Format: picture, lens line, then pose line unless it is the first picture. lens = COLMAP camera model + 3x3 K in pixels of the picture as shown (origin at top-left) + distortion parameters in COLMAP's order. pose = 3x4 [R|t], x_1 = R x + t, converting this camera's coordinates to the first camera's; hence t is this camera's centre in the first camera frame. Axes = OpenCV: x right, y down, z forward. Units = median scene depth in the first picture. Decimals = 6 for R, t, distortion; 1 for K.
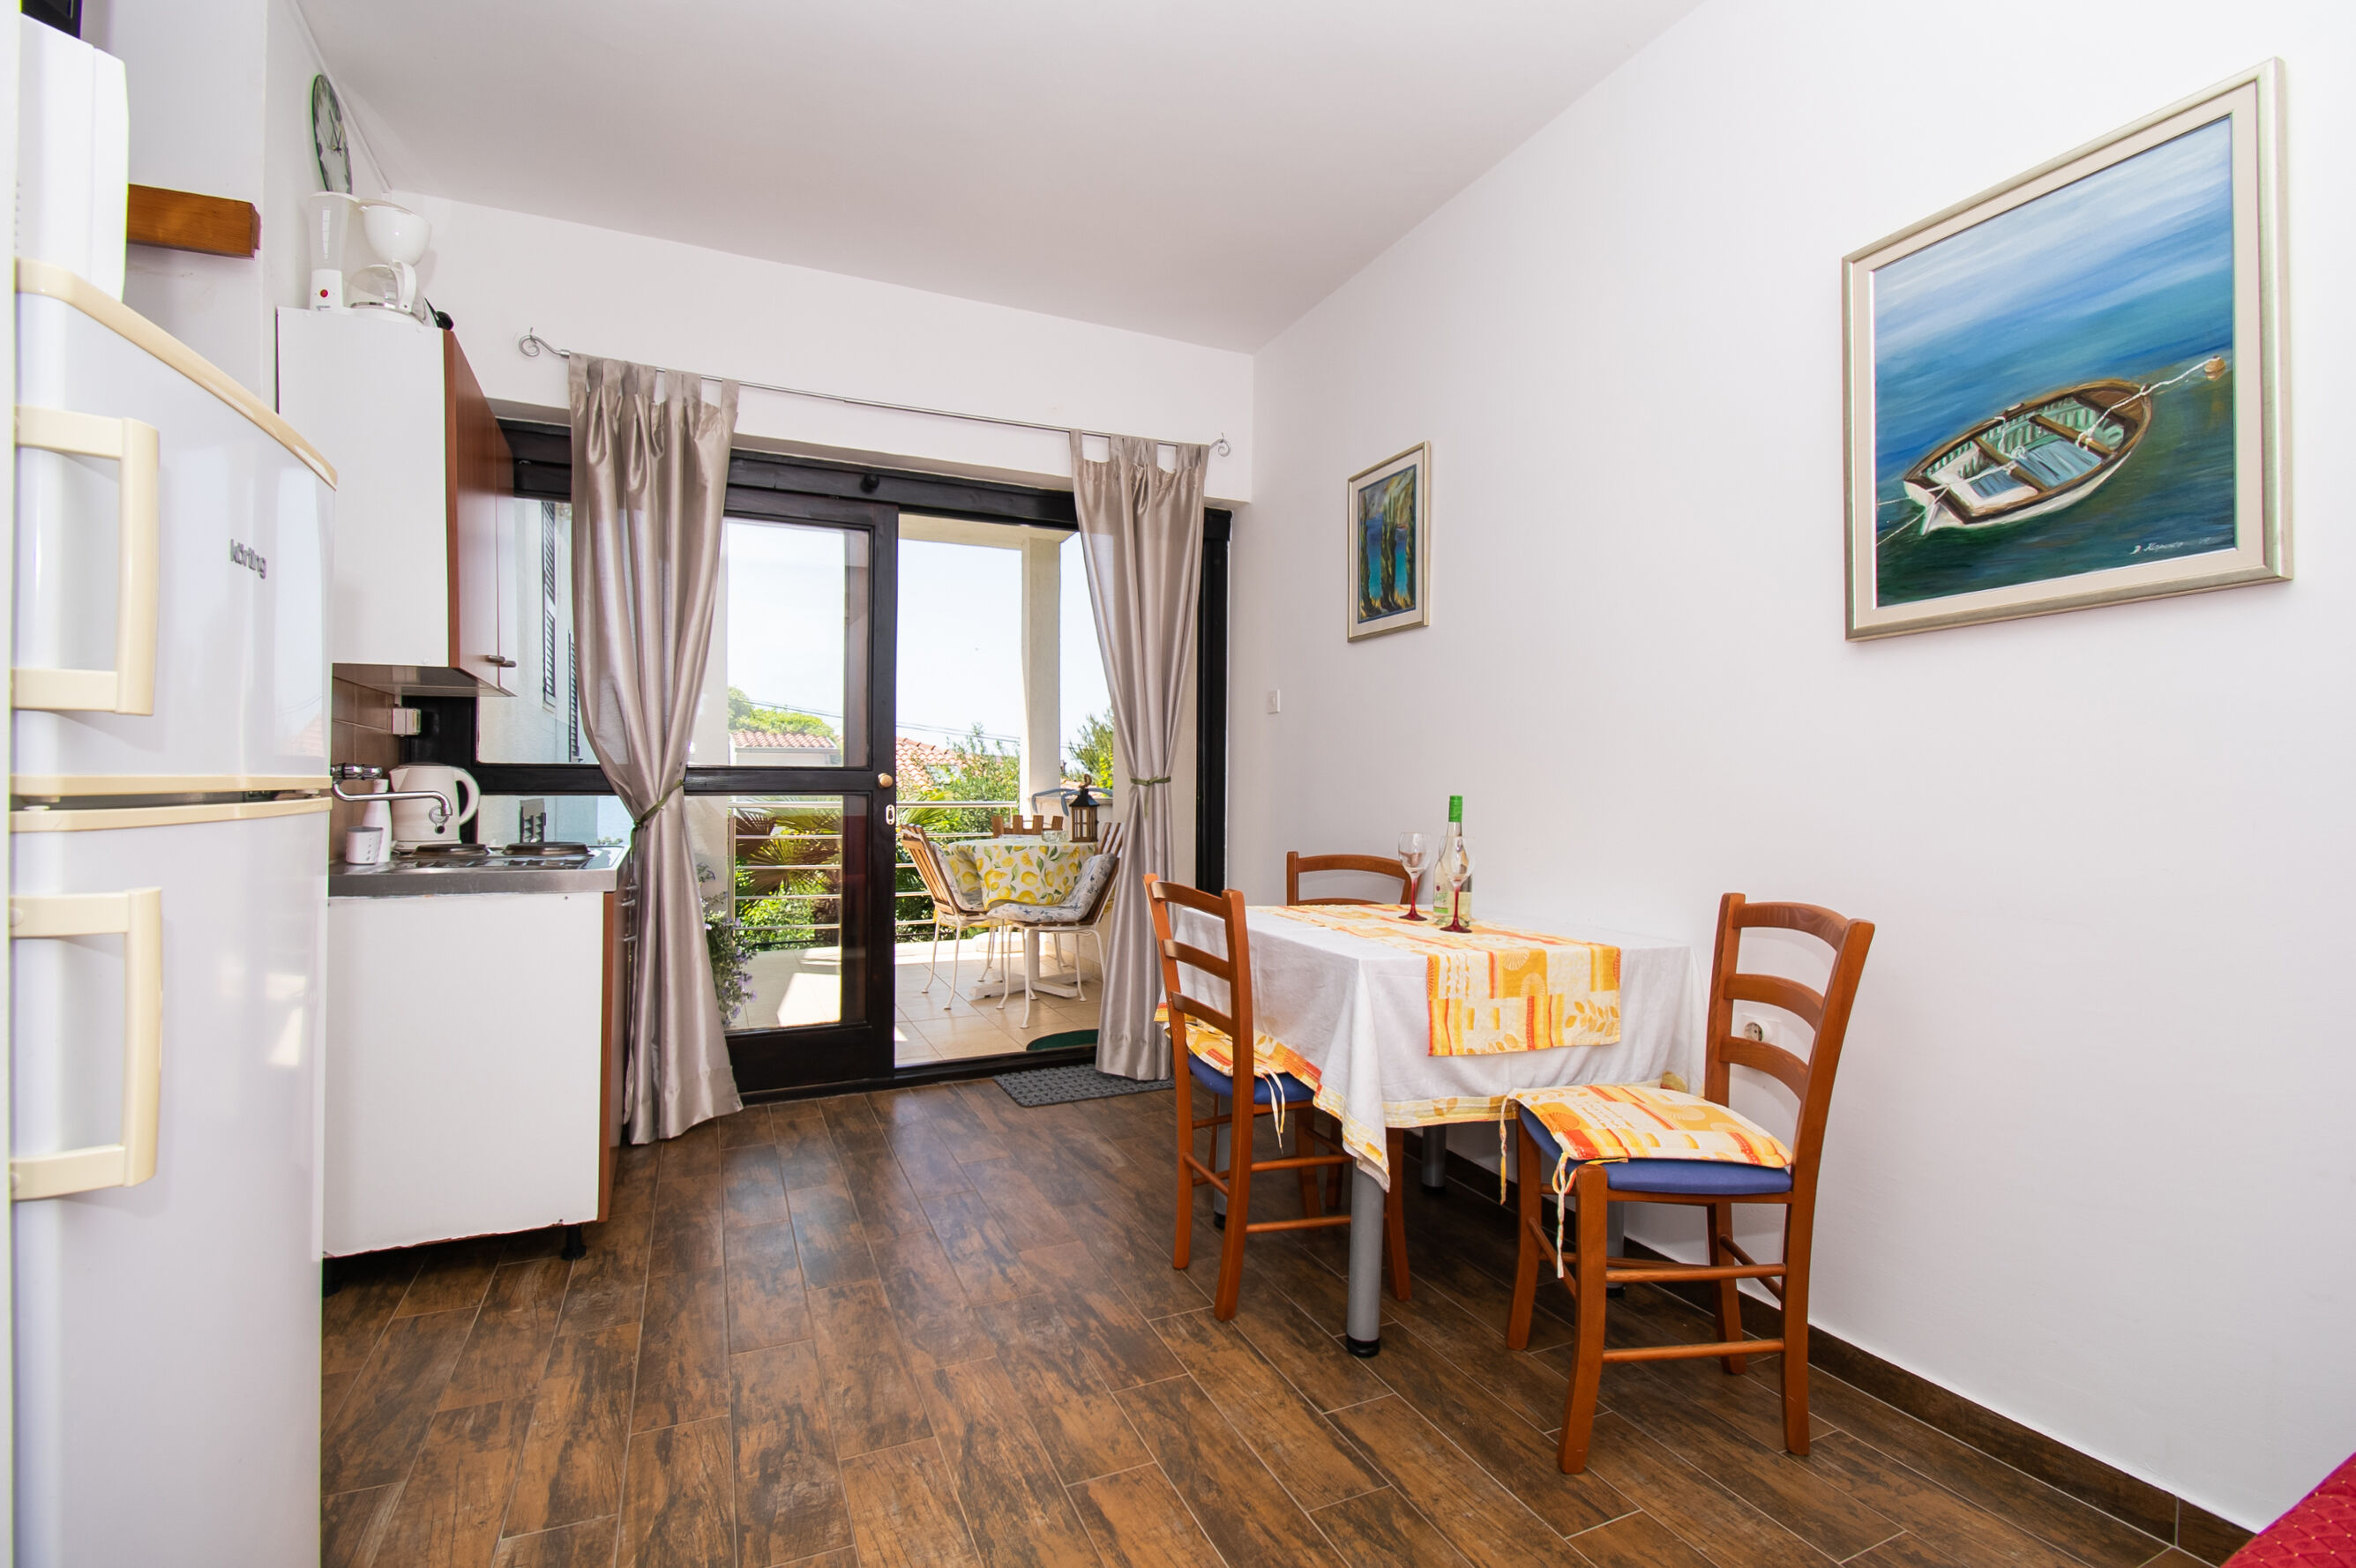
lens RADIAL K [[1050.3, 0, 1186.1], [0, 1050.3, 767.8], [0, 0, 1]] dist [0.015209, -0.023995]
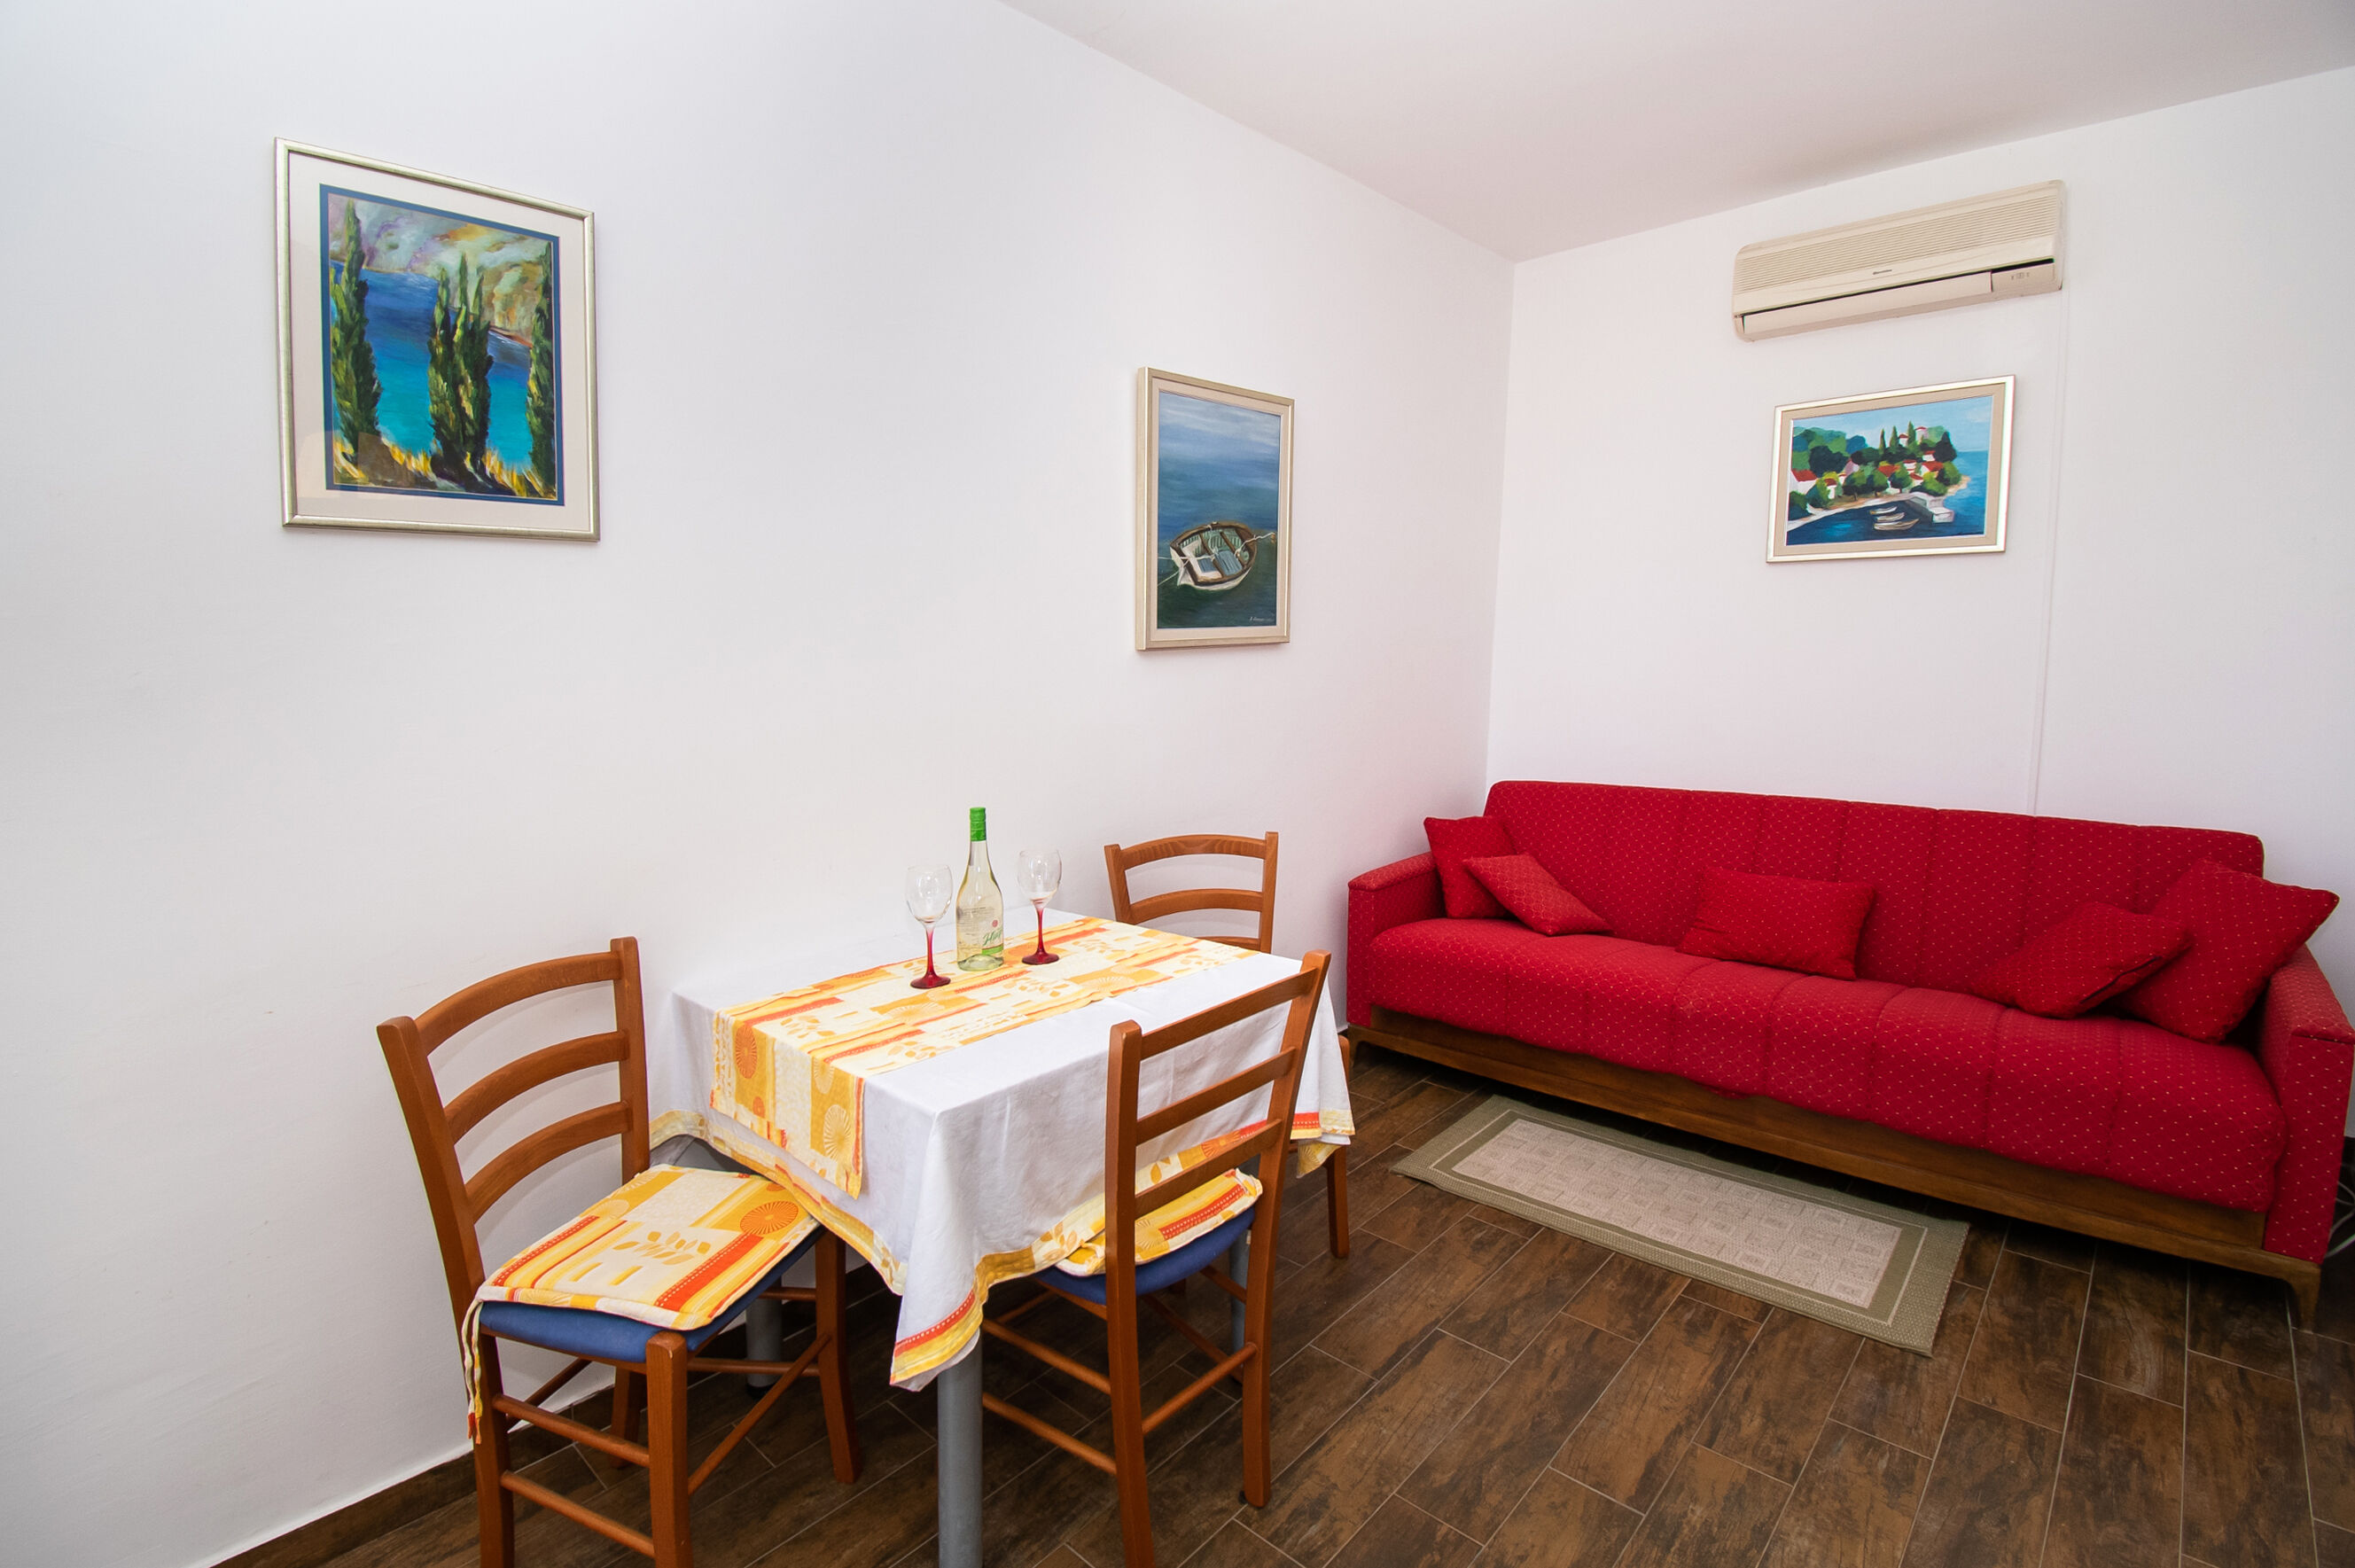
lens RADIAL K [[1059.5, 0, 1099.4], [0, 1059.5, 774.6], [0, 0, 1]] dist [0.000347, -0.024412]
pose [[-0.341589, -0.096191, 0.934914, -0.605409], [0.014227, 0.994106, 0.107479, -0.095672], [-0.939742, 0.050015, -0.338207, 1.359291]]
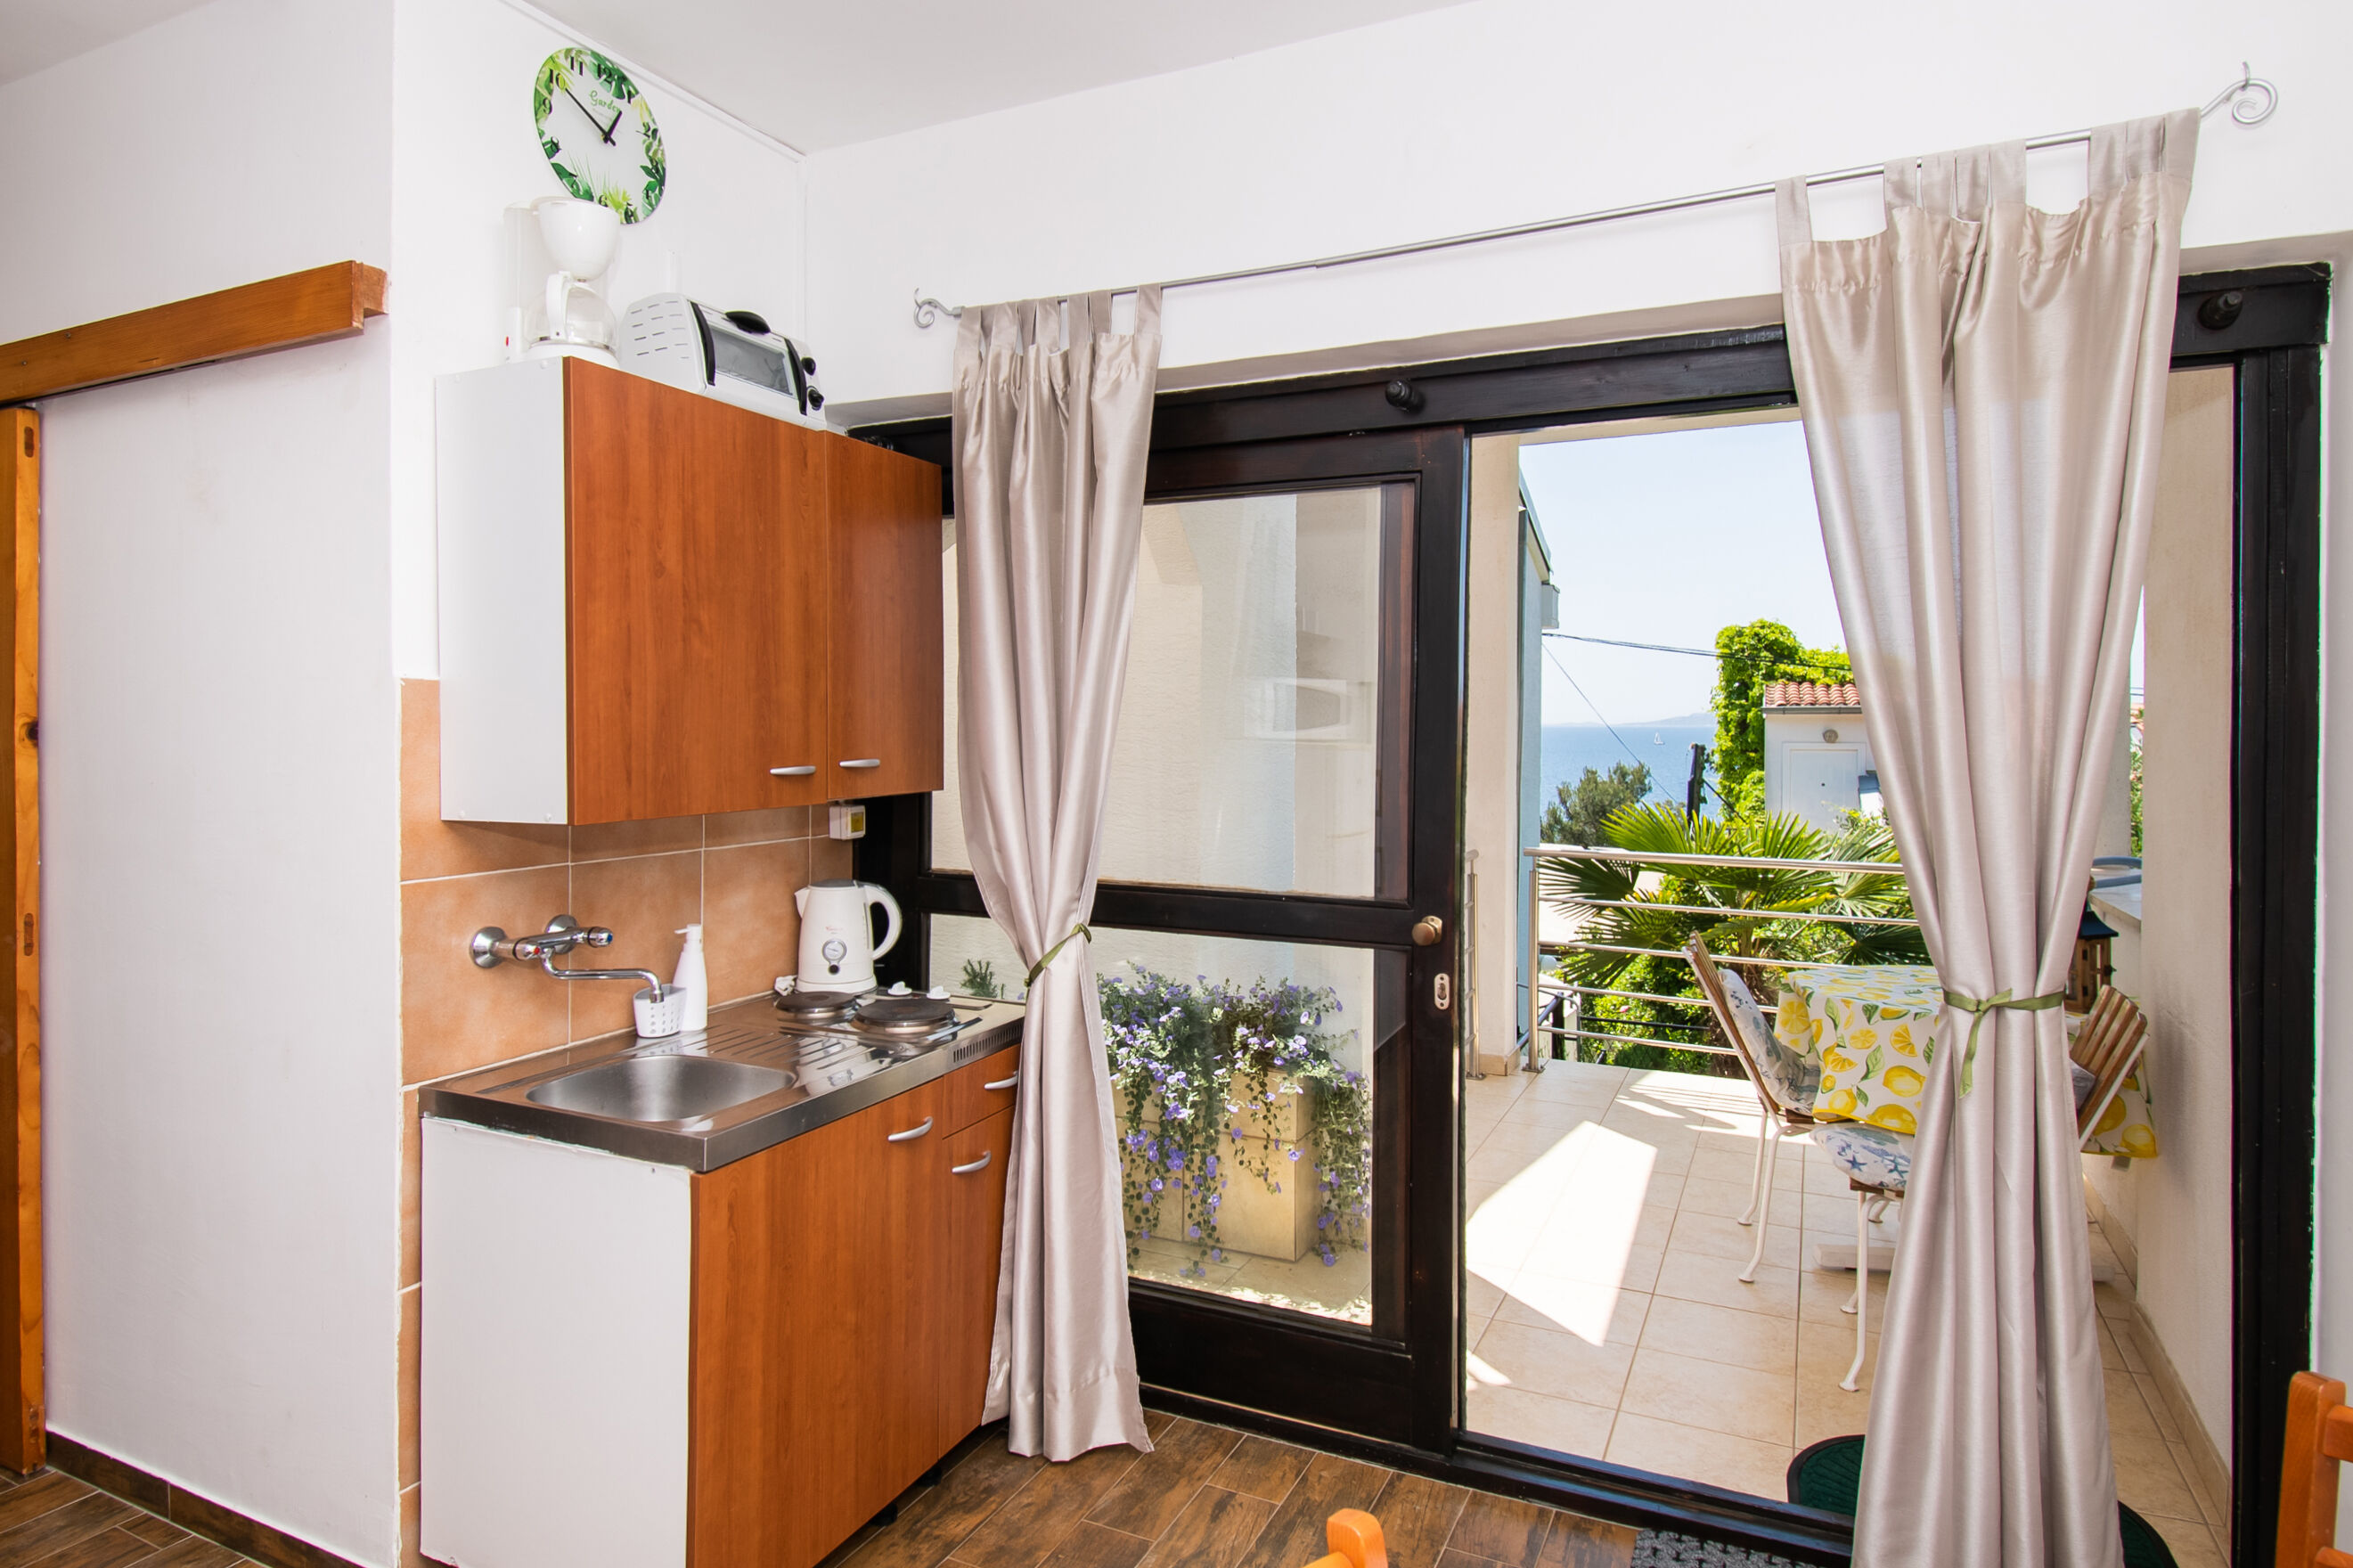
lens RADIAL K [[1336.7, 0, 1149.6], [0, 1336.7, 741.7], [0, 0, 1]] dist [0.021435, -0.022063]
pose [[0.635975, 0.009608, -0.771650, 0.295512], [0.007021, 0.999809, 0.018236, -0.180898], [0.771677, -0.017015, 0.635786, 0.787110]]
